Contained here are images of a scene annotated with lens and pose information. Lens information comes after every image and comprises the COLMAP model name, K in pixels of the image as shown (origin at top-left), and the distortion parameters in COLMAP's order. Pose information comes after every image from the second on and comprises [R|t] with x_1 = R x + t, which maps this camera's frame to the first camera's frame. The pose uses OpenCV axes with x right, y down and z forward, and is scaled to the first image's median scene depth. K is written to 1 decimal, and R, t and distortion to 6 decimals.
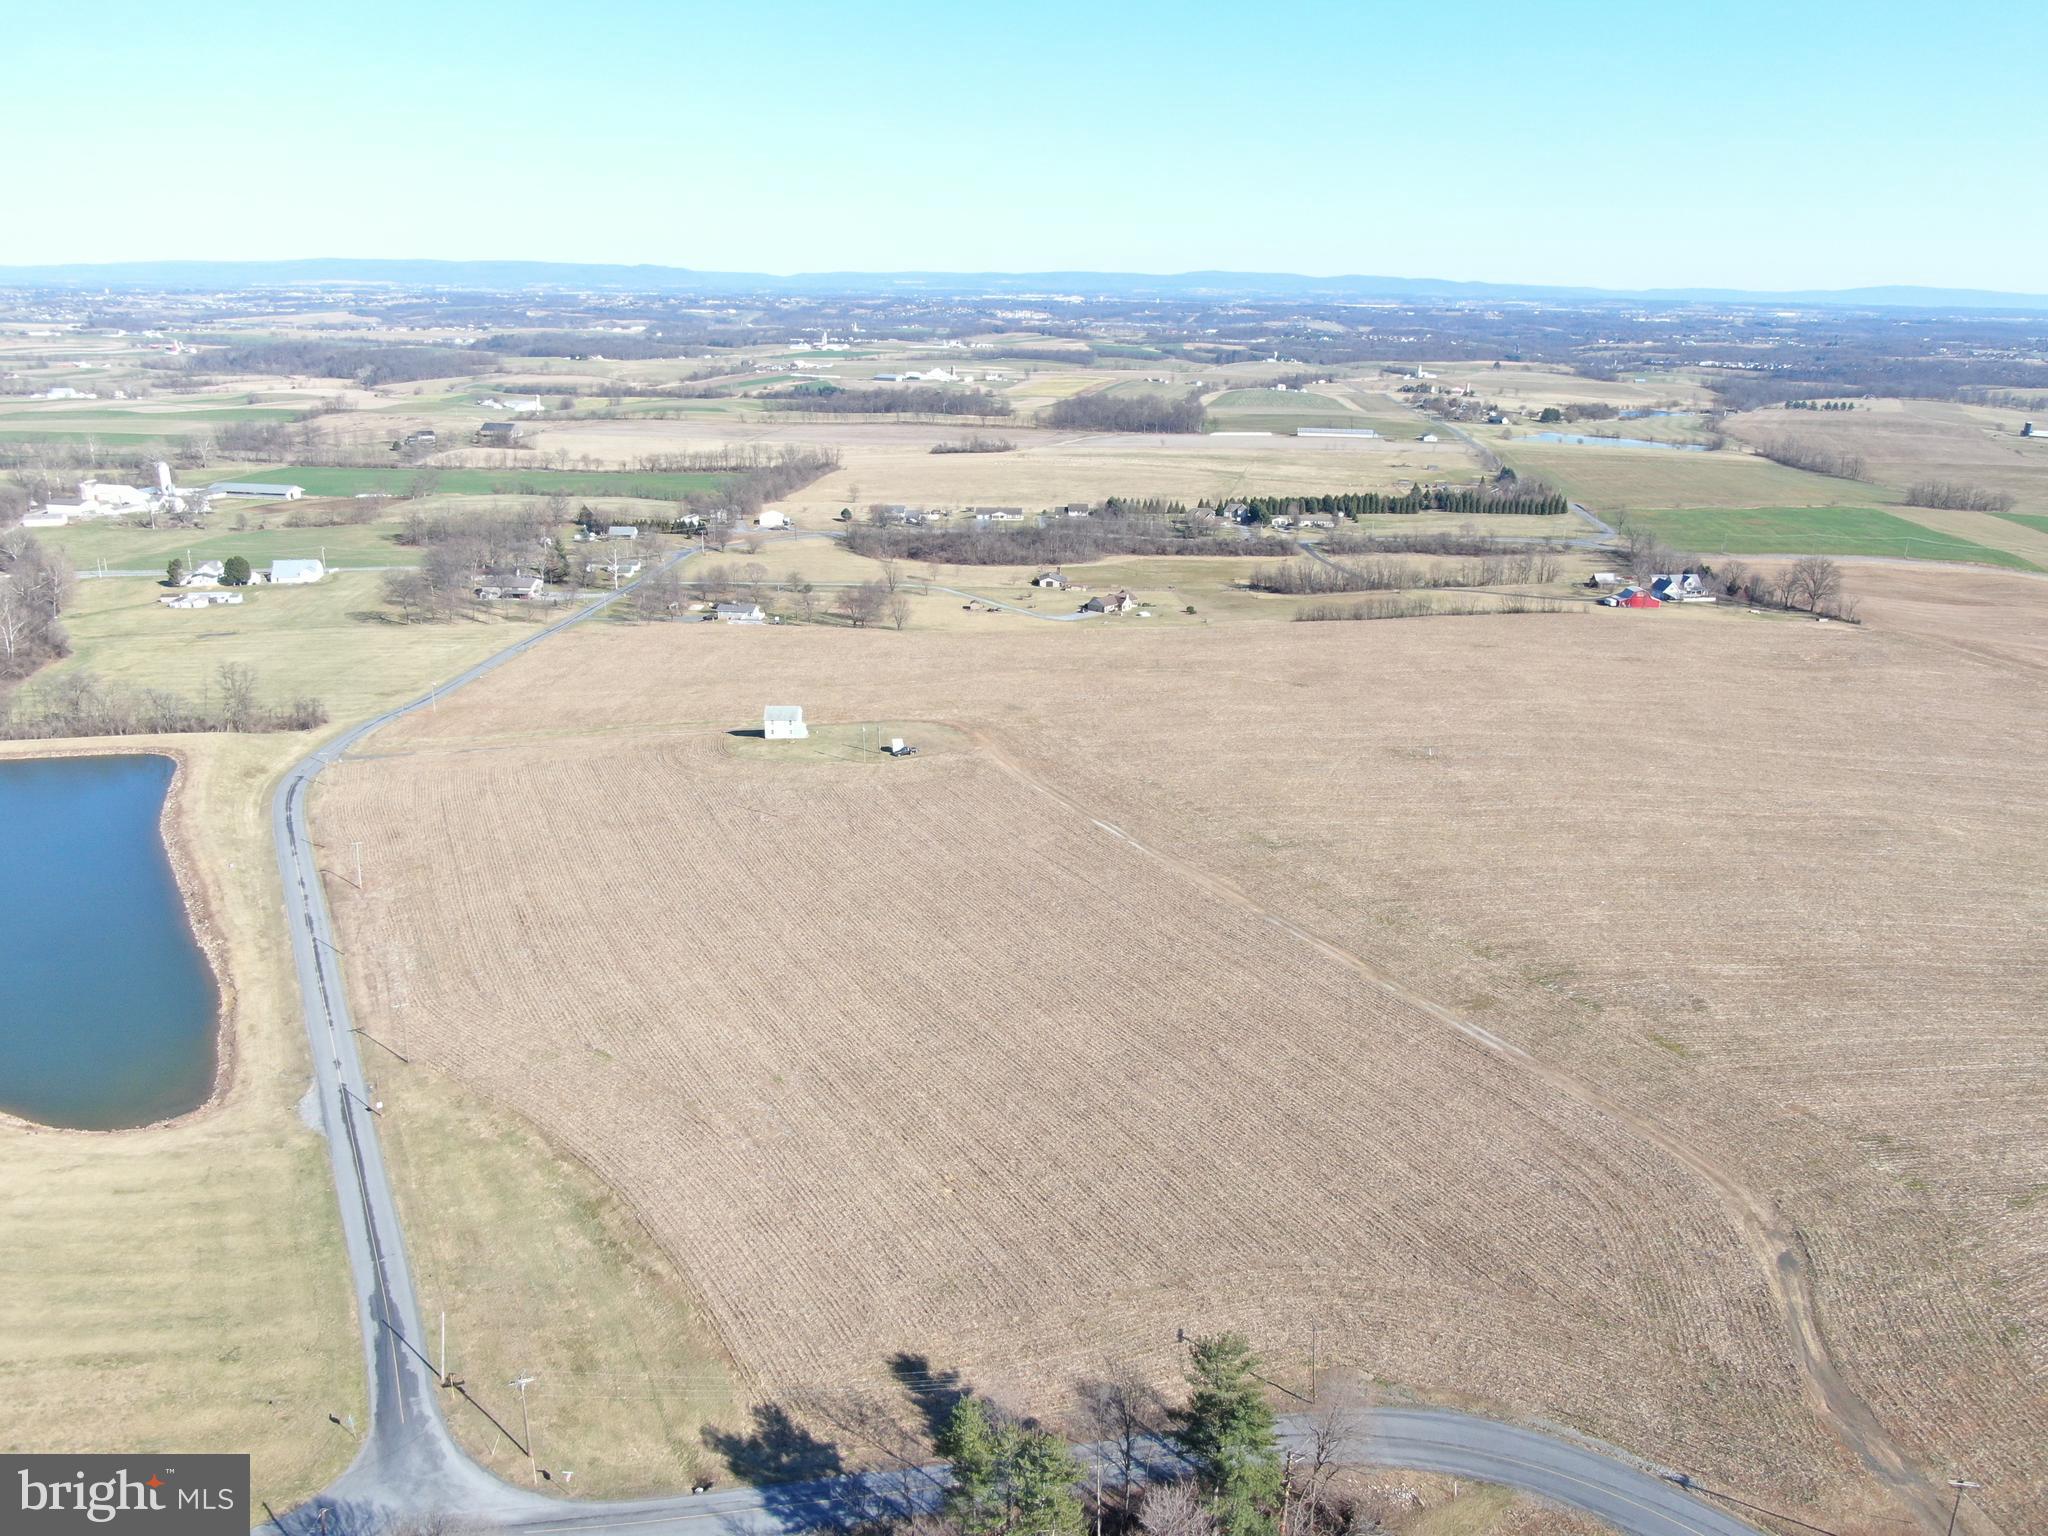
lens RADIAL K [[1470.3, 0, 1025.0], [0, 1470.3, 774.3], [0, 0, 1]] dist [-0.026300, 0.015828]
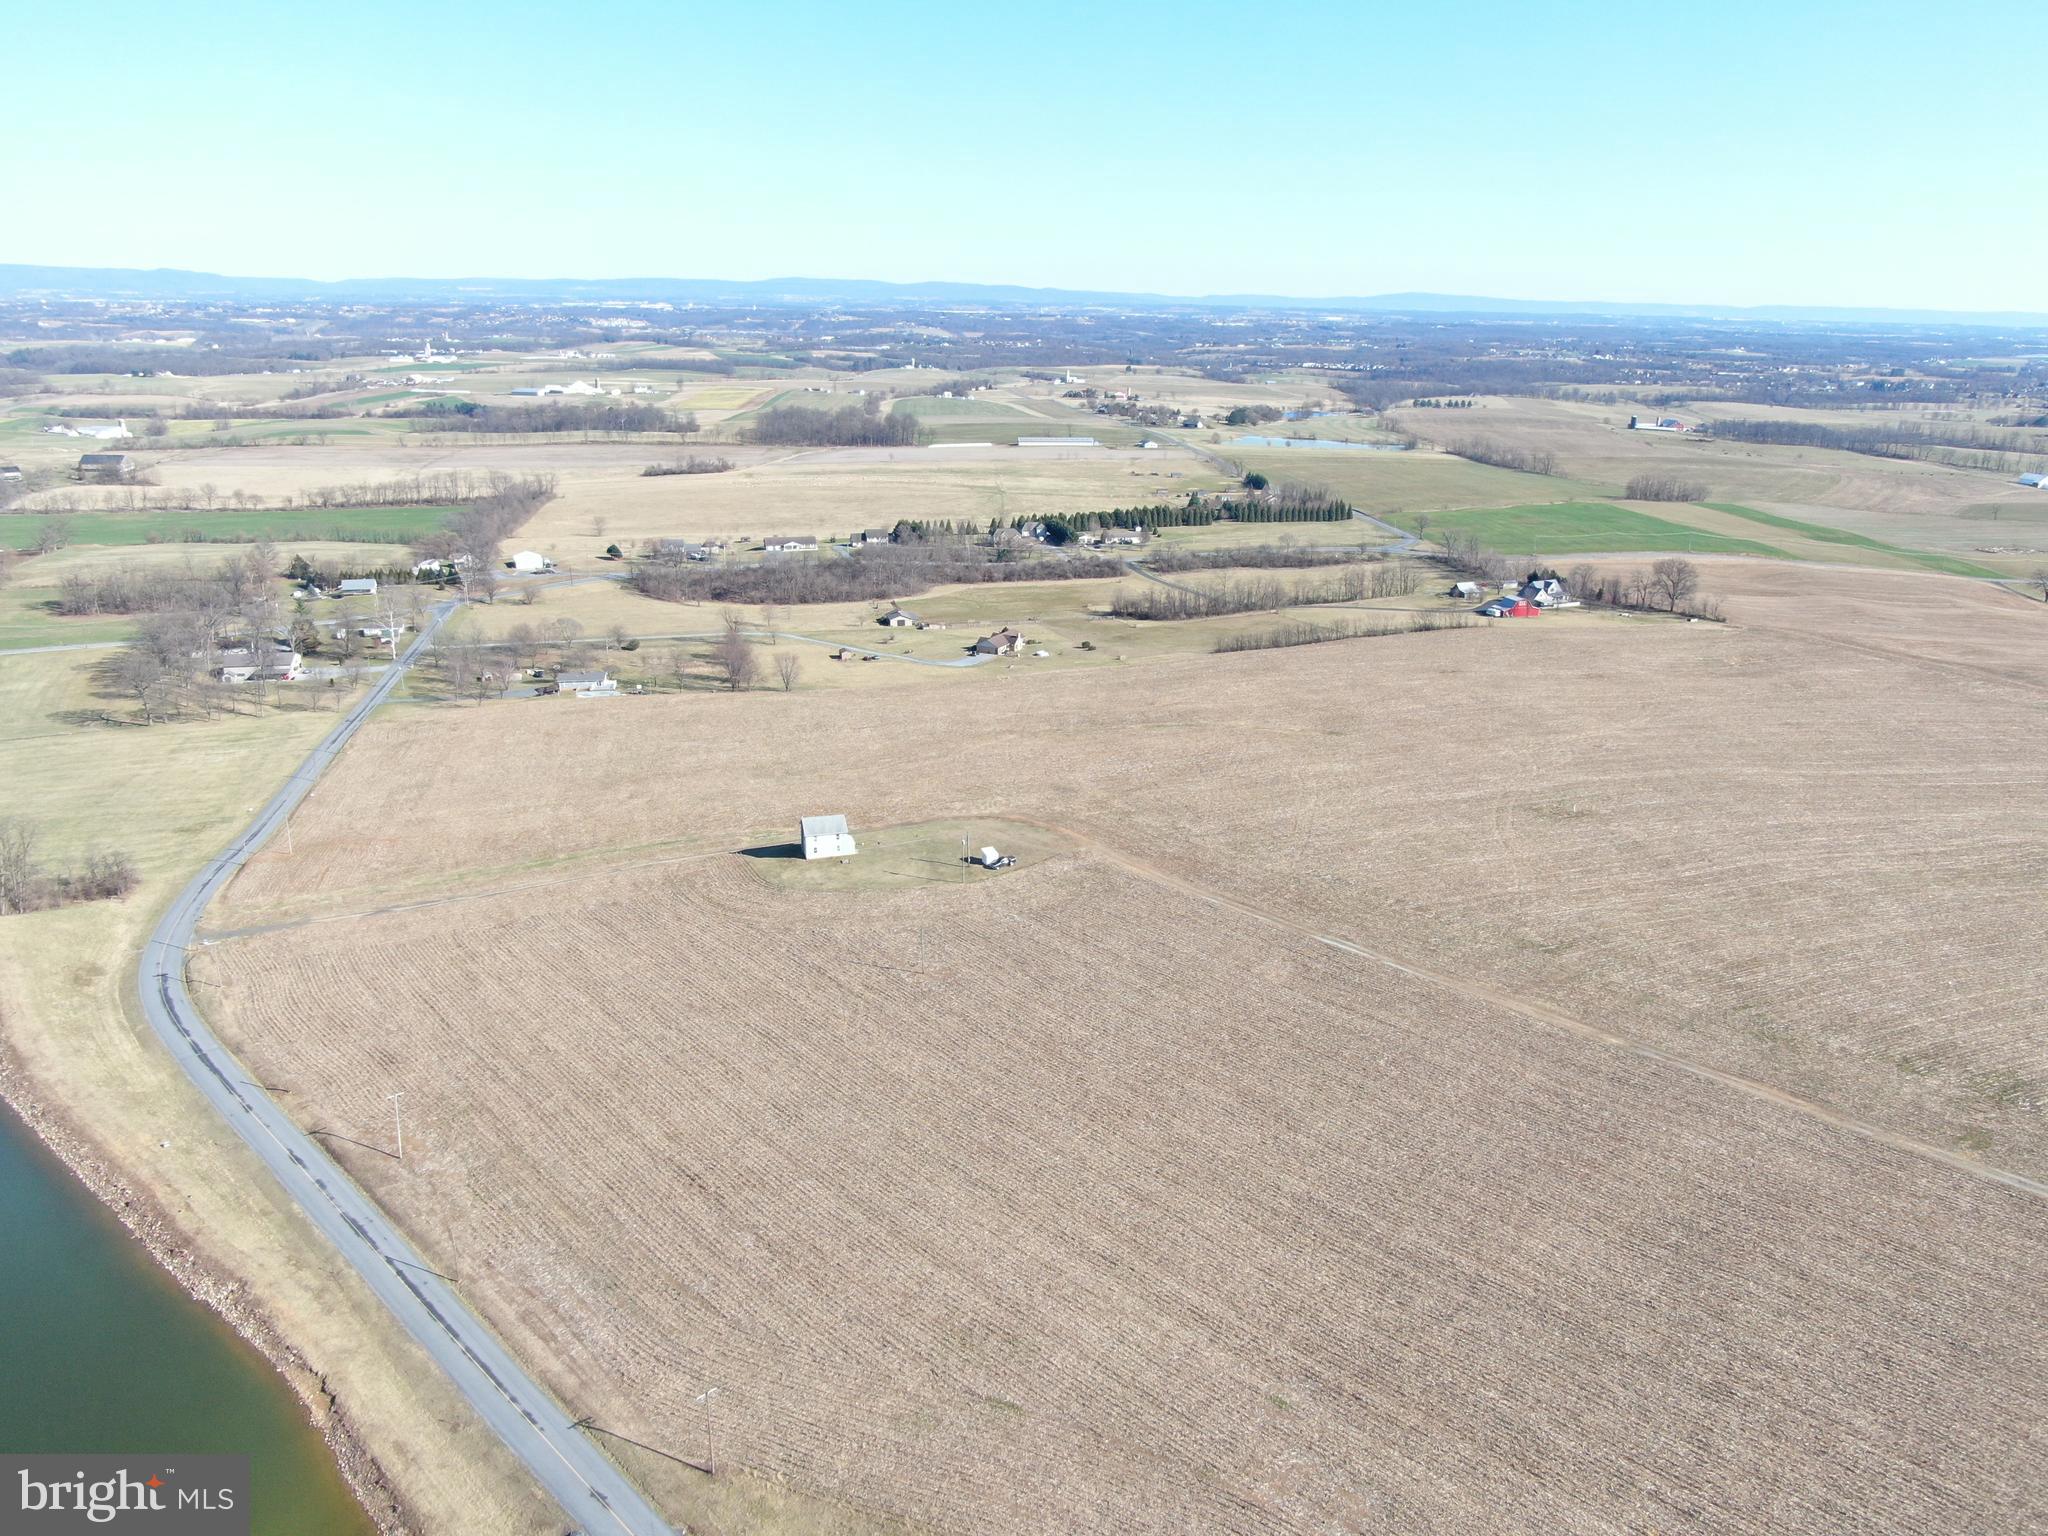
lens RADIAL K [[1470.3, 0, 1025.0], [0, 1470.3, 774.3], [0, 0, 1]] dist [-0.026300, 0.015828]
pose [[0.963263, -0.080977, 0.256062, -0.065158], [0.082026, 0.996608, 0.006597, -0.016243], [-0.255728, 0.014649, 0.966638, 0.049980]]
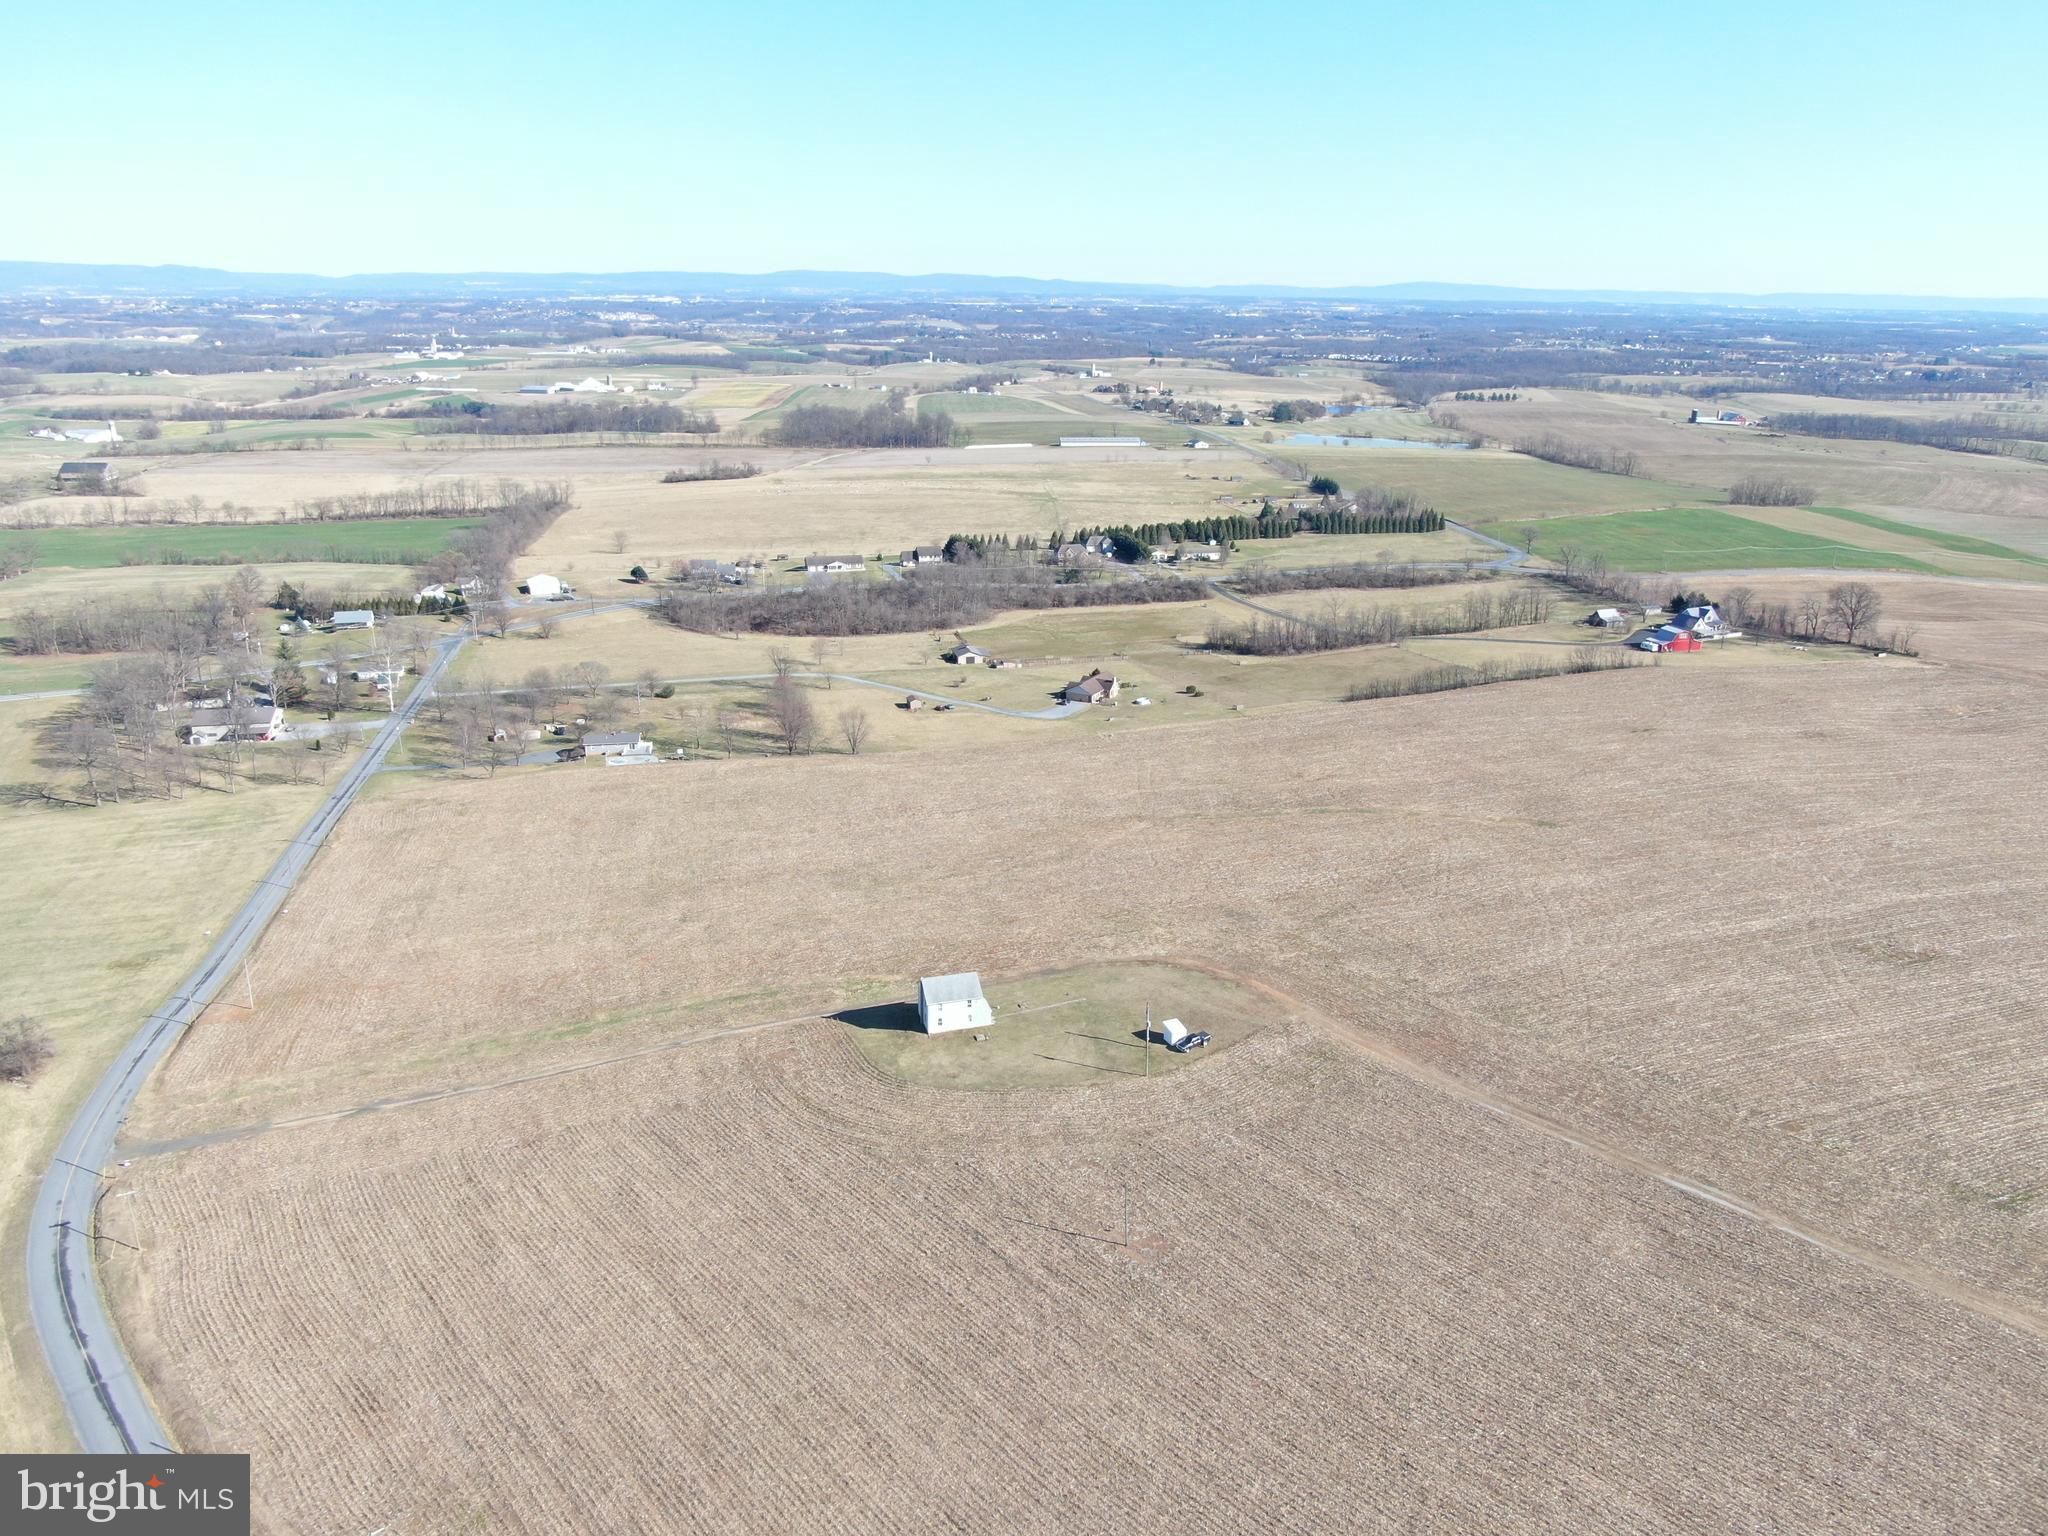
lens RADIAL K [[1470.3, 0, 1025.0], [0, 1470.3, 774.3], [0, 0, 1]] dist [-0.026300, 0.015828]
pose [[0.964372, -0.085882, 0.250223, -0.069350], [0.085764, 0.996250, 0.011396, -0.032981], [-0.250264, 0.010470, 0.968121, 0.101544]]
